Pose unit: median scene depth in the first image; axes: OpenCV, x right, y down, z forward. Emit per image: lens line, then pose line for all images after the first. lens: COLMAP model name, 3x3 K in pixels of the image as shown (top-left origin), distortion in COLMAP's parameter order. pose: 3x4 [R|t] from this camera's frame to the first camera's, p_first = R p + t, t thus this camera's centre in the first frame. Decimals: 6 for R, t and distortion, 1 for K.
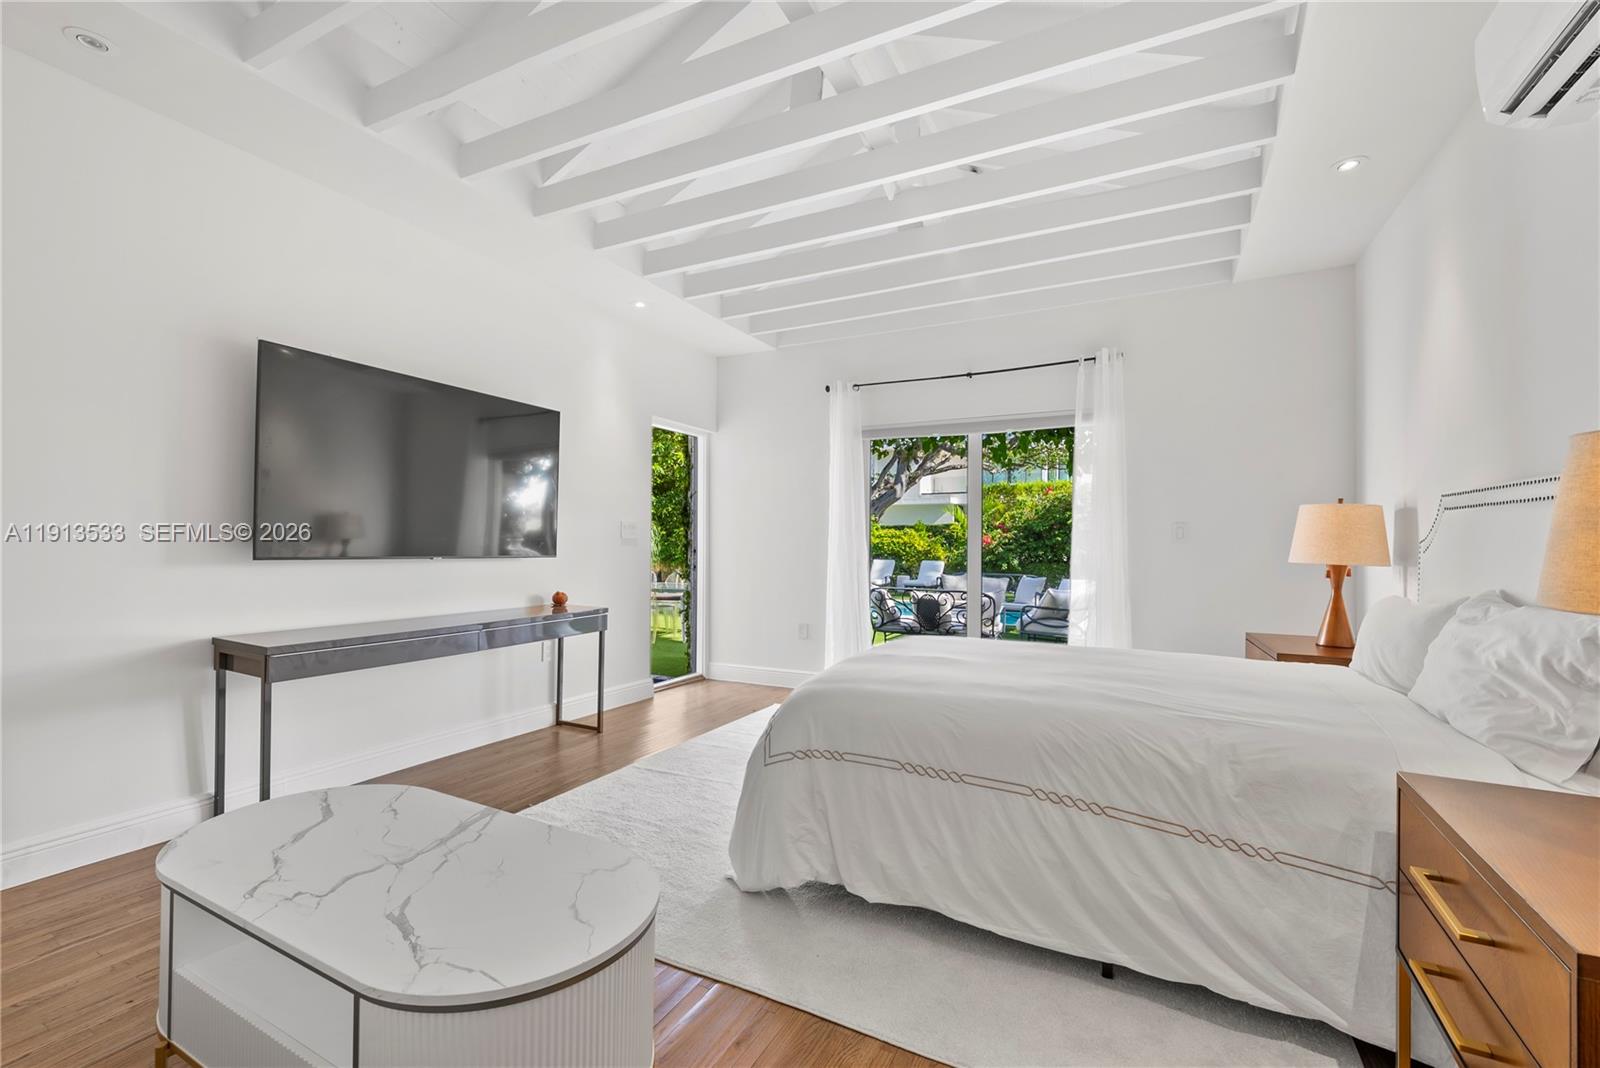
lens RADIAL K [[706.4, 0, 800.0], [0, 706.4, 534.0], [0, 0, 1]] dist [0.002751, 0.000263]
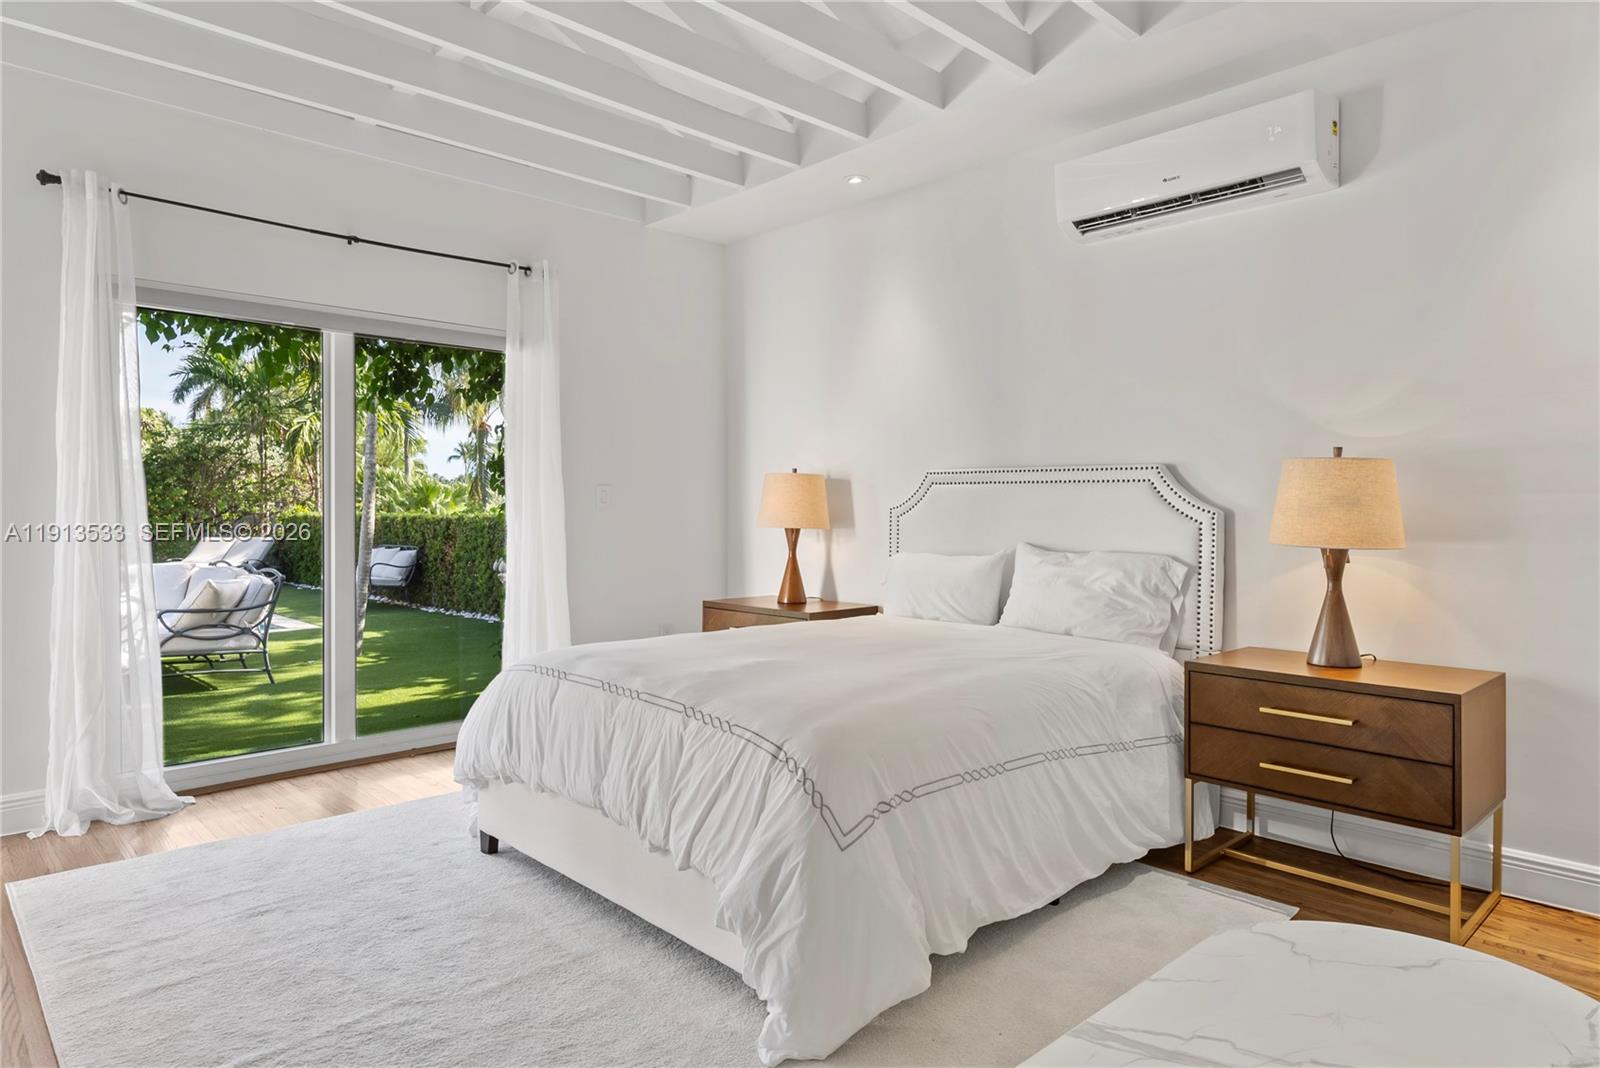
lens RADIAL K [[943.1, 0, 799.1], [0, 943.1, 504.8], [0, 0, 1]] dist [0.003404, 0.000601]
pose [[0.317392, -0.001171, 0.948294, -1.059041], [-0.014150, 0.999882, 0.005971, -0.004119], [-0.948189, -0.015314, 0.317338, 0.888151]]
